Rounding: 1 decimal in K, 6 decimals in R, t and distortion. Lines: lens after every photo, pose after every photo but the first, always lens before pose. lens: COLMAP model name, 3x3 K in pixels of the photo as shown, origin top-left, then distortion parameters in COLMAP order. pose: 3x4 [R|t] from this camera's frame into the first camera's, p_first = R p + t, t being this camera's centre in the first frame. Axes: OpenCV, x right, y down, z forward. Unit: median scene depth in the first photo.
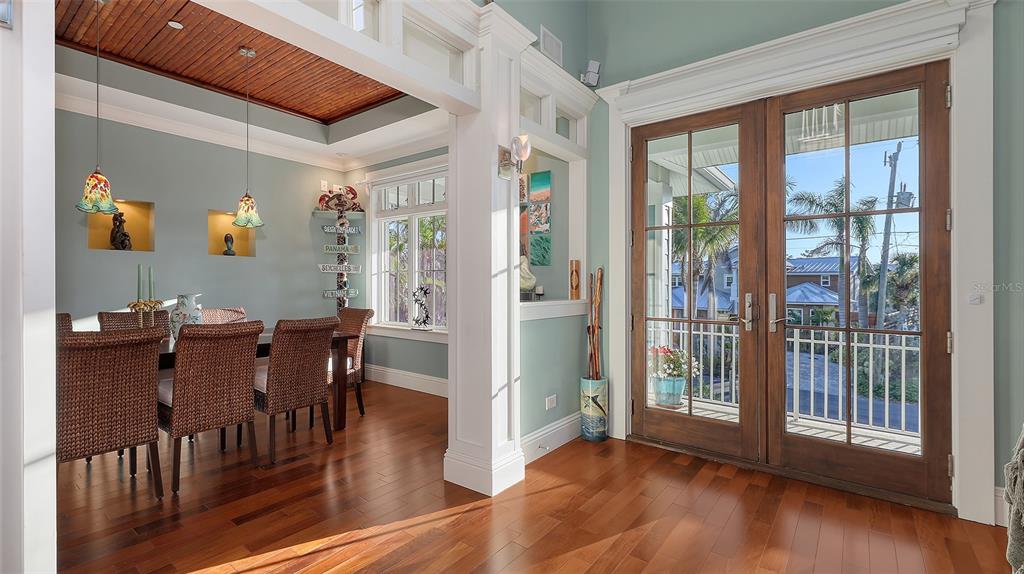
lens RADIAL K [[464.5, 0, 512.0], [0, 464.5, 287.0], [0, 0, 1]] dist [0.001526, 0.000138]
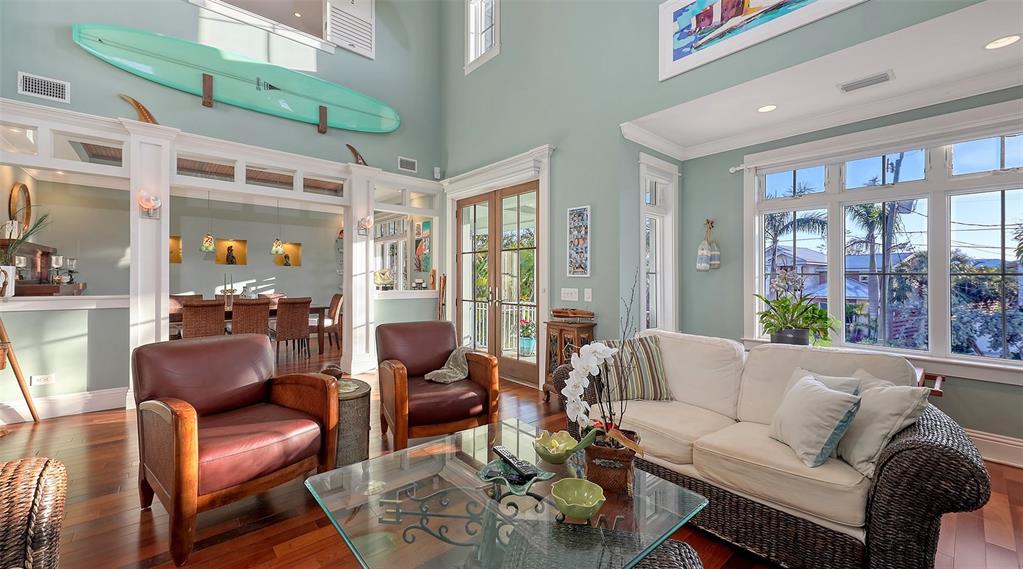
lens RADIAL K [[406.1, 0, 523.0], [0, 406.1, 276.2], [0, 0, 1]] dist [-0.000253, 0.000013]
pose [[0.986230, -0.001445, -0.165372, 0.802519], [-0.000940, 0.999897, -0.014344, -0.006192], [0.165376, 0.014302, 0.986127, -0.602088]]
